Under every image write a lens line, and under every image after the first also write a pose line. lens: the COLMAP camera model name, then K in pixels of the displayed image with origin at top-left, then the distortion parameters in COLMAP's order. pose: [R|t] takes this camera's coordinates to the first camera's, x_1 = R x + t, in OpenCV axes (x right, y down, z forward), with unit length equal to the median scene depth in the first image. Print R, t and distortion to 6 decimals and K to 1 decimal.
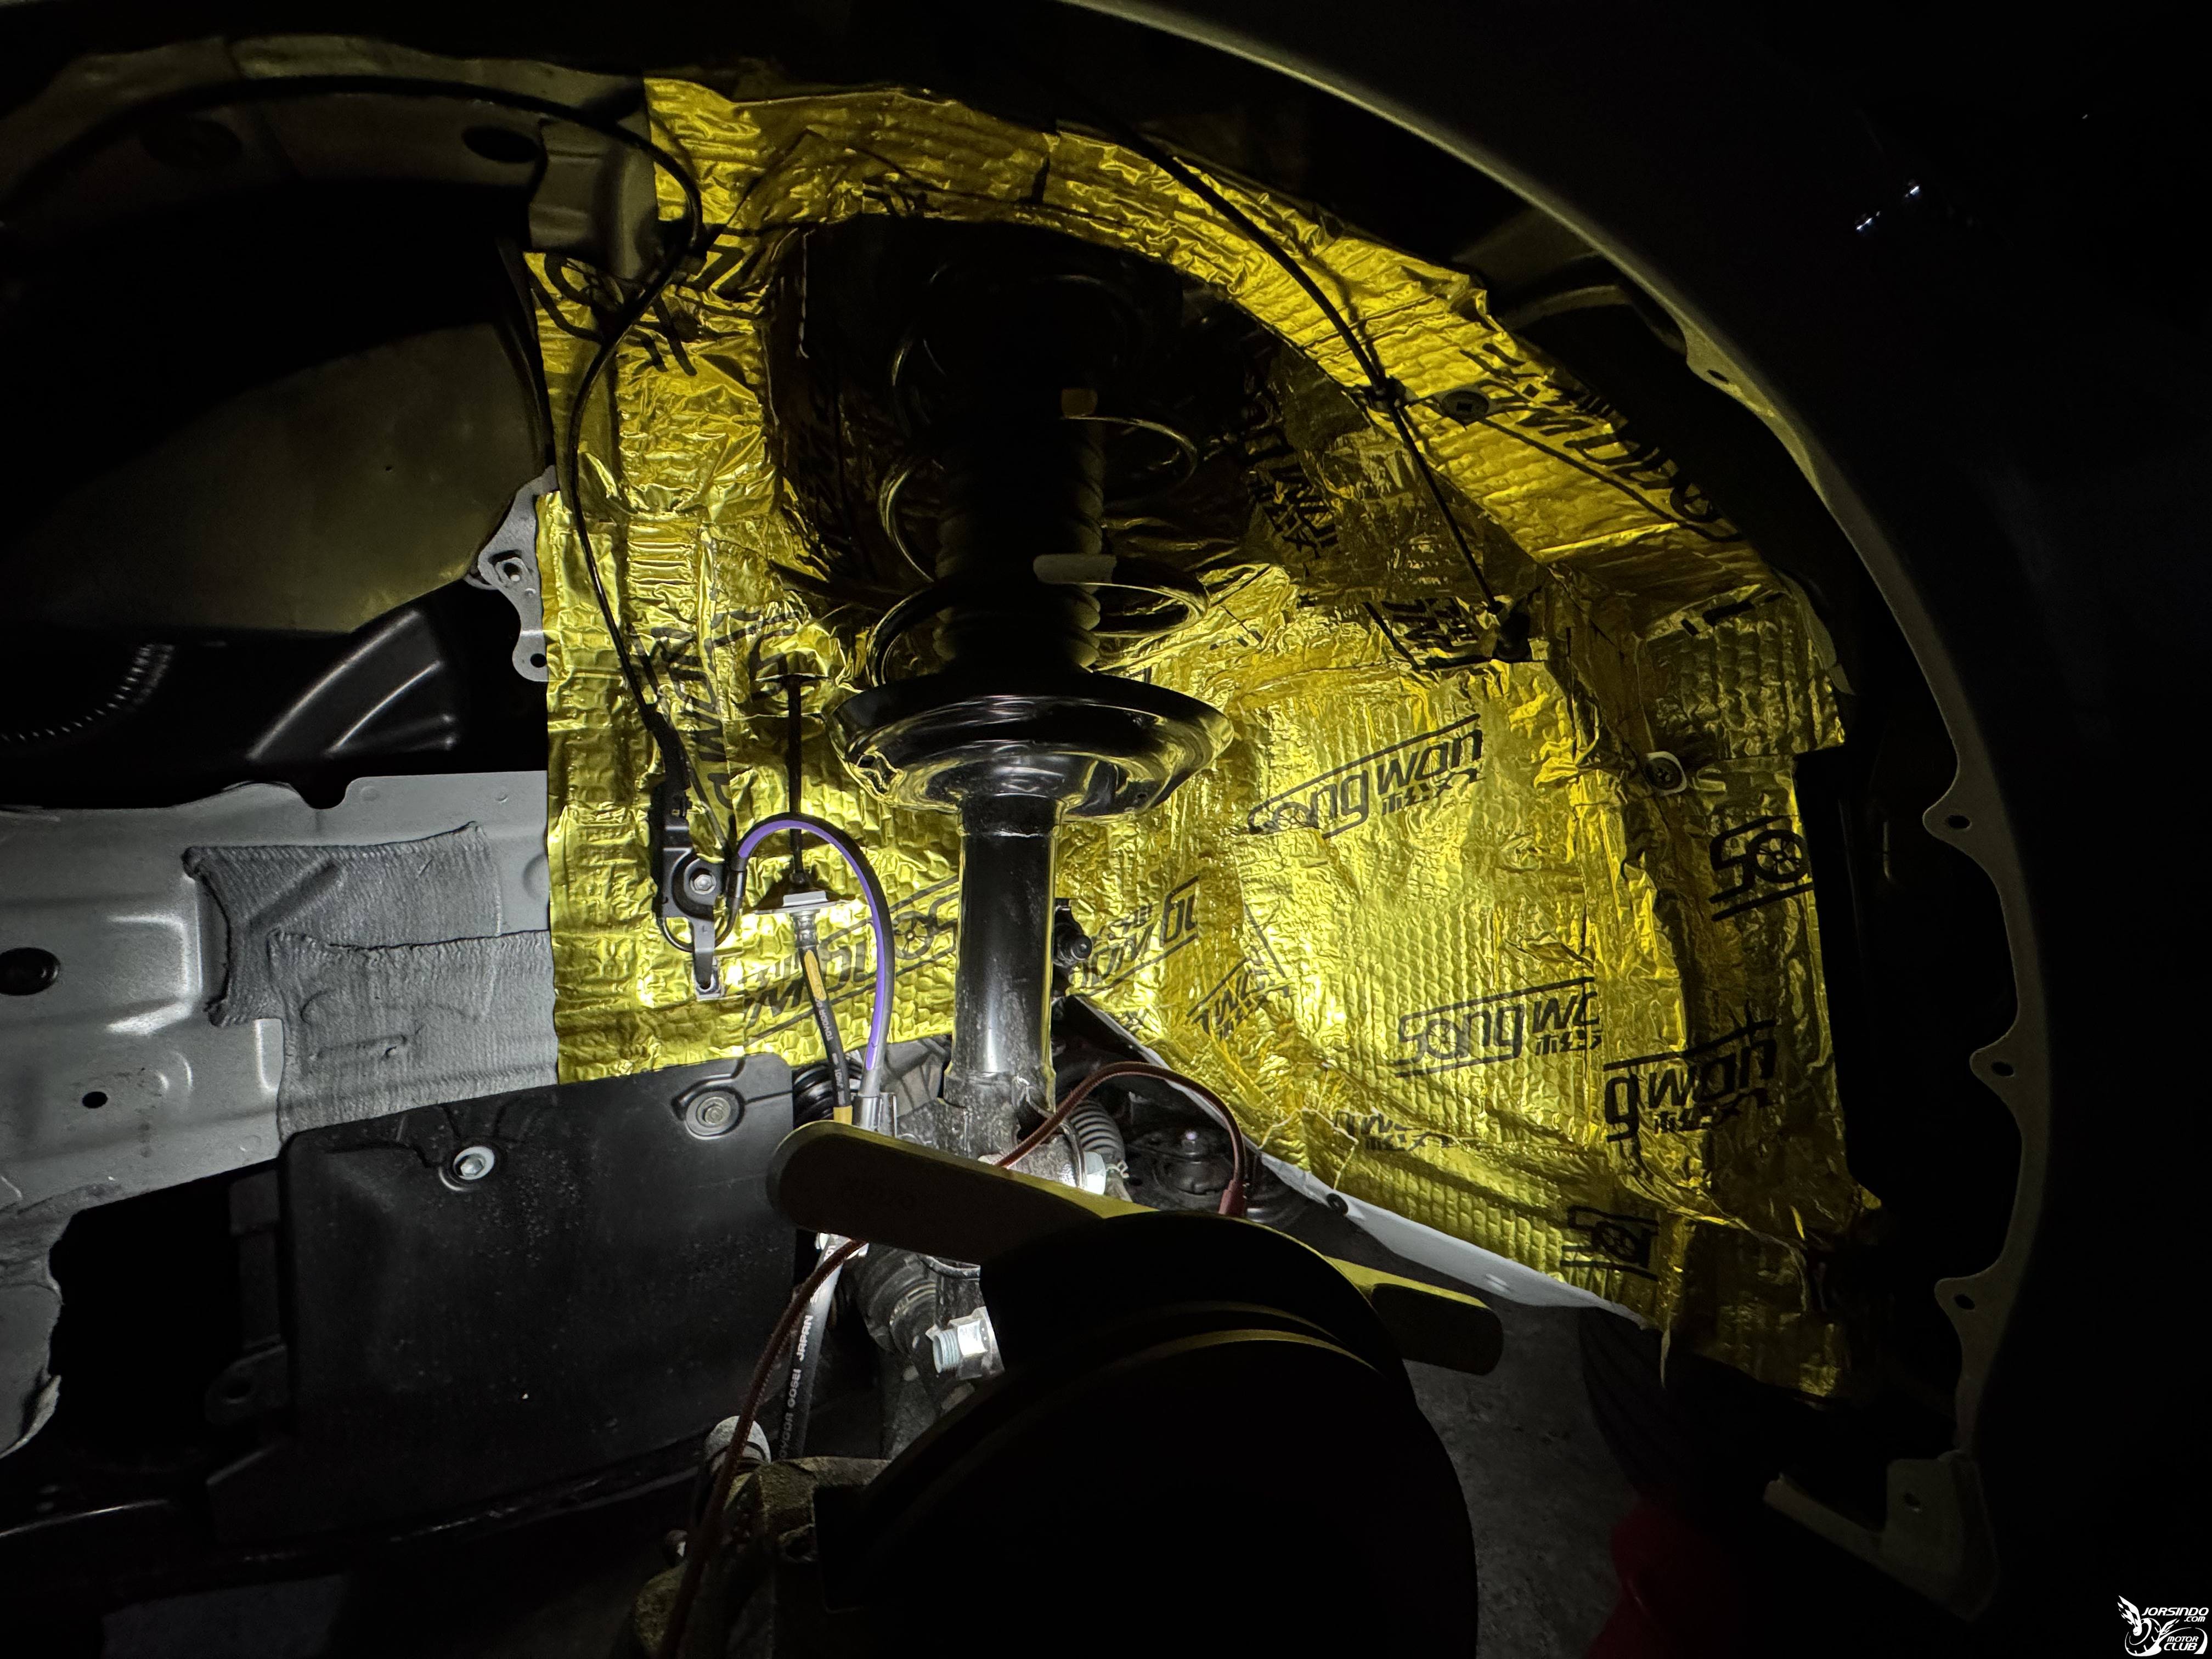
lens RADIAL K [[894.8, 0, 1107.8], [0, 894.8, 828.7], [0, 0, 1]] dist [-0.001219, 0.000026]
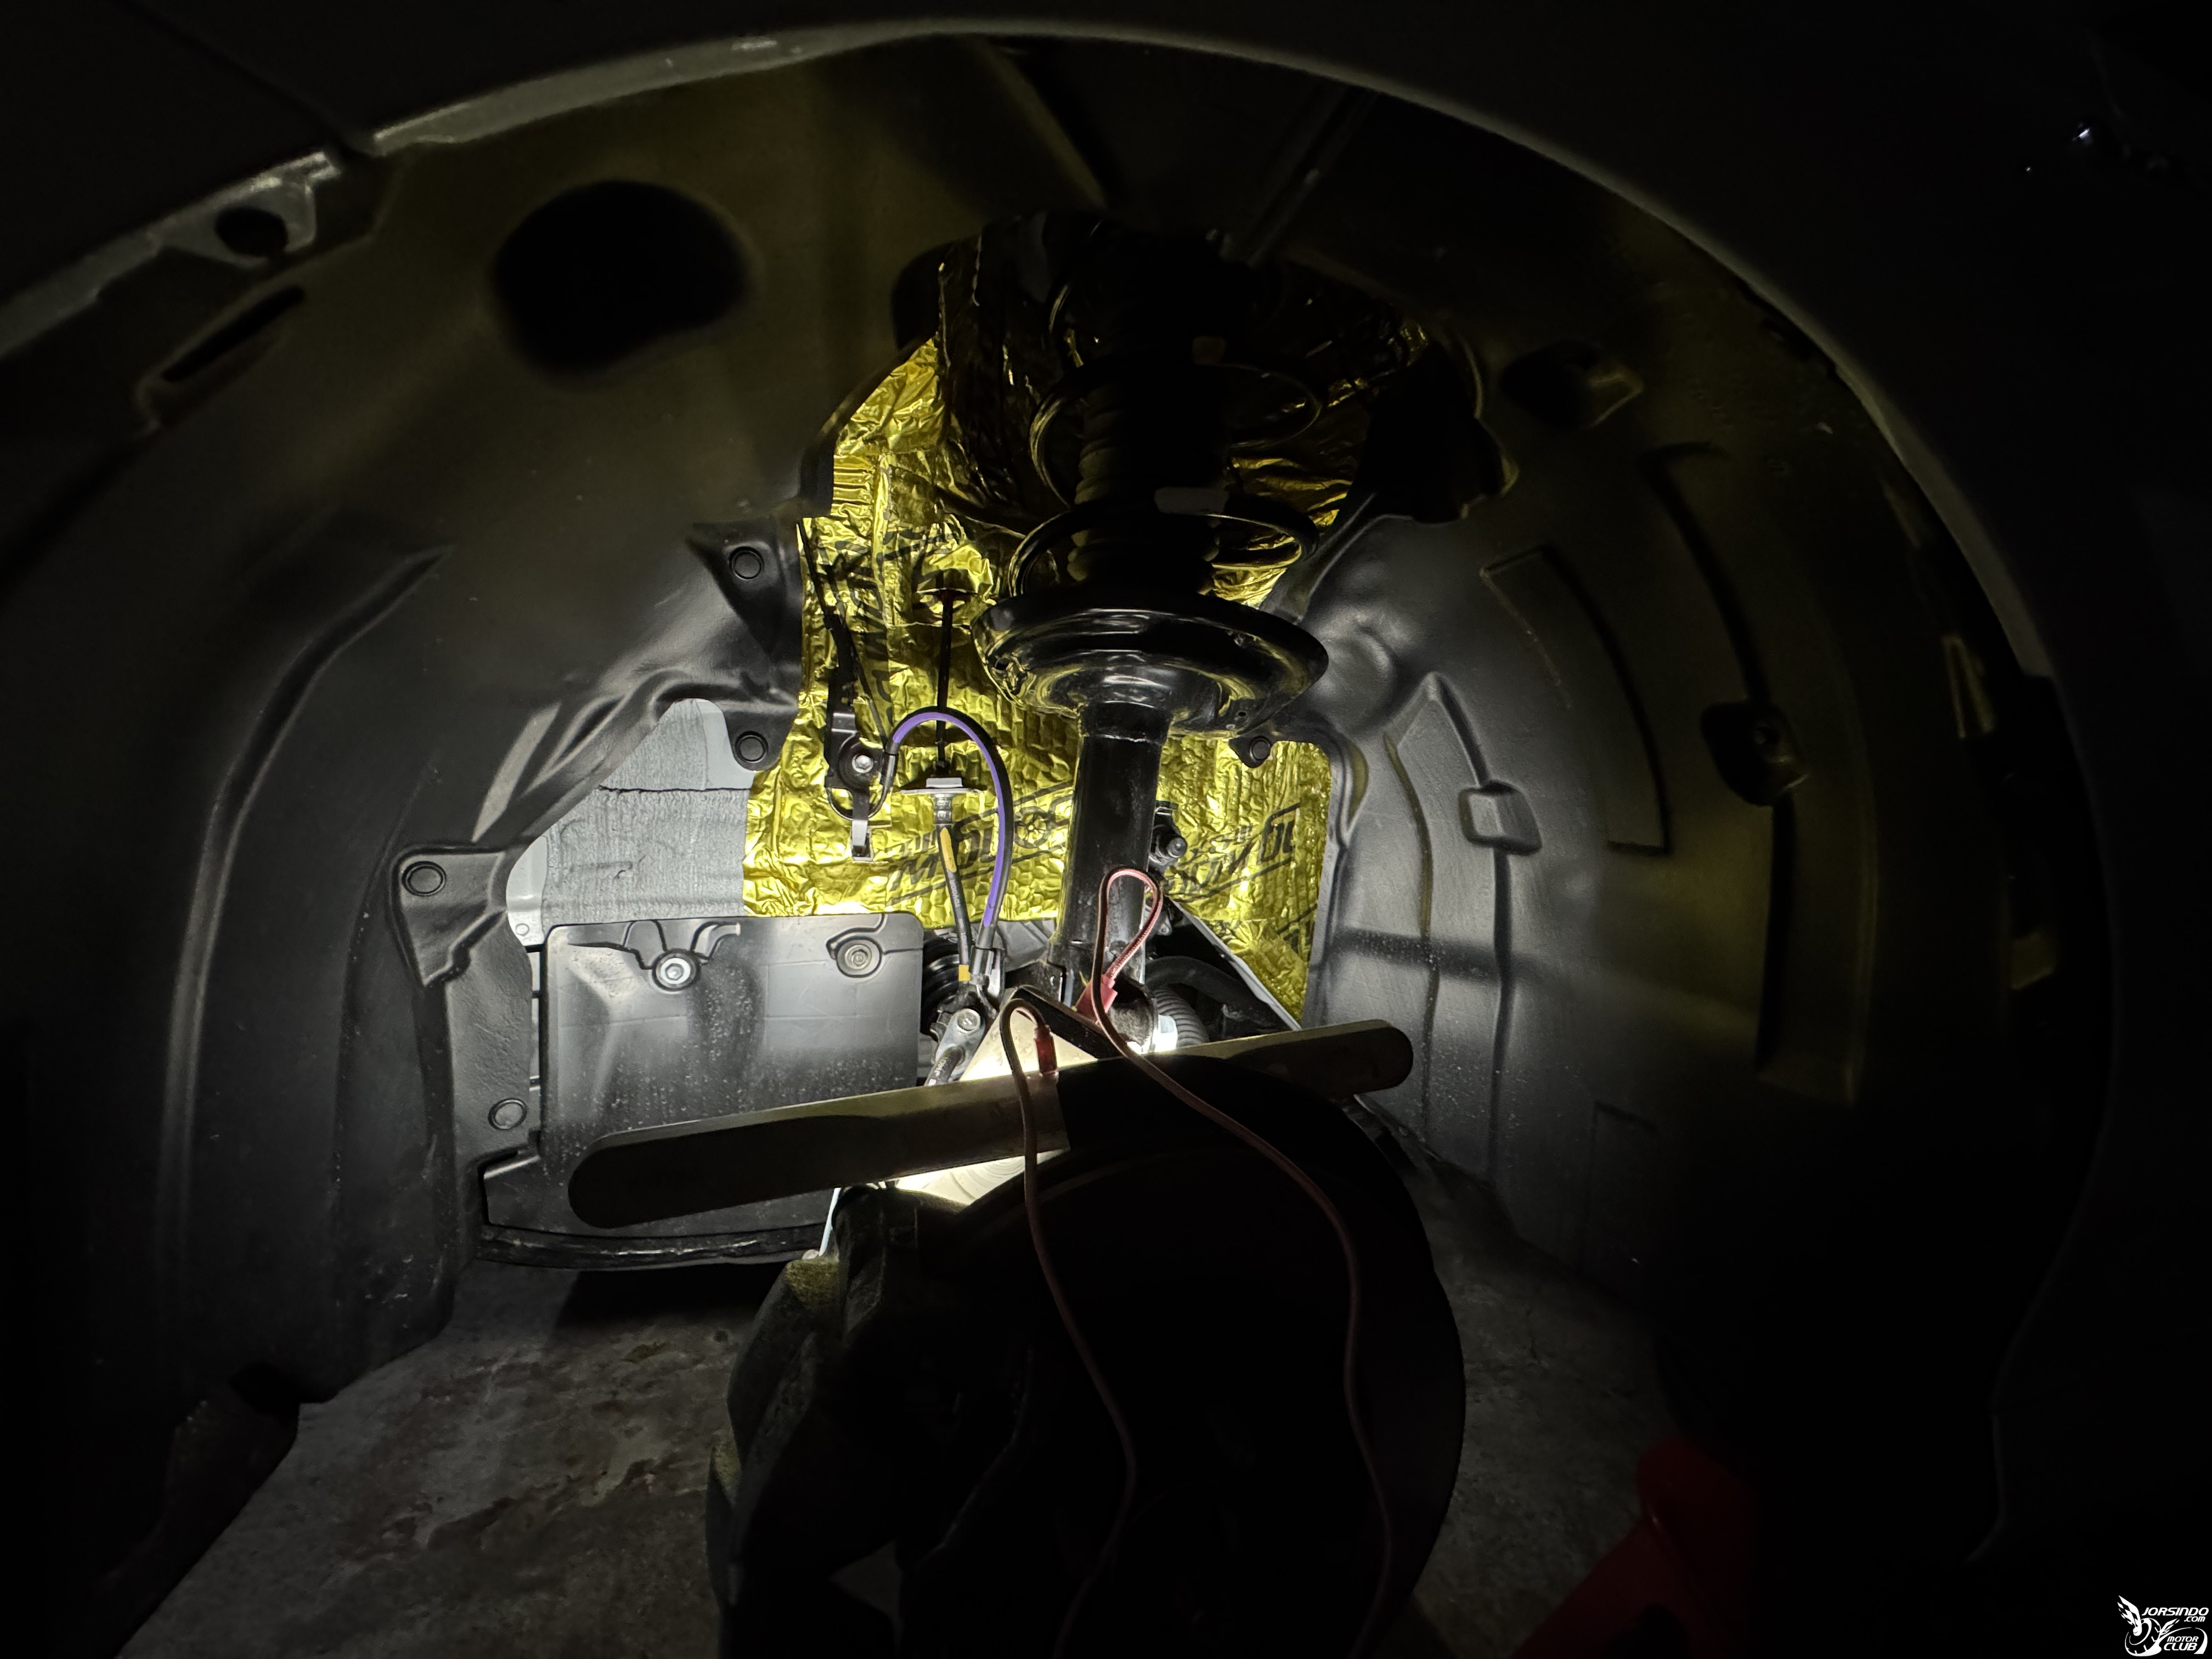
lens RADIAL K [[894.8, 0, 1104.4], [0, 894.8, 830.5], [0, 0, 1]] dist [-0.001219, 0.000026]
pose [[0.984219, 0.088889, -0.153011, 0.049821], [-0.079978, 0.994775, 0.063450, 0.047695], [0.157852, -0.050211, 0.986185, -0.117294]]
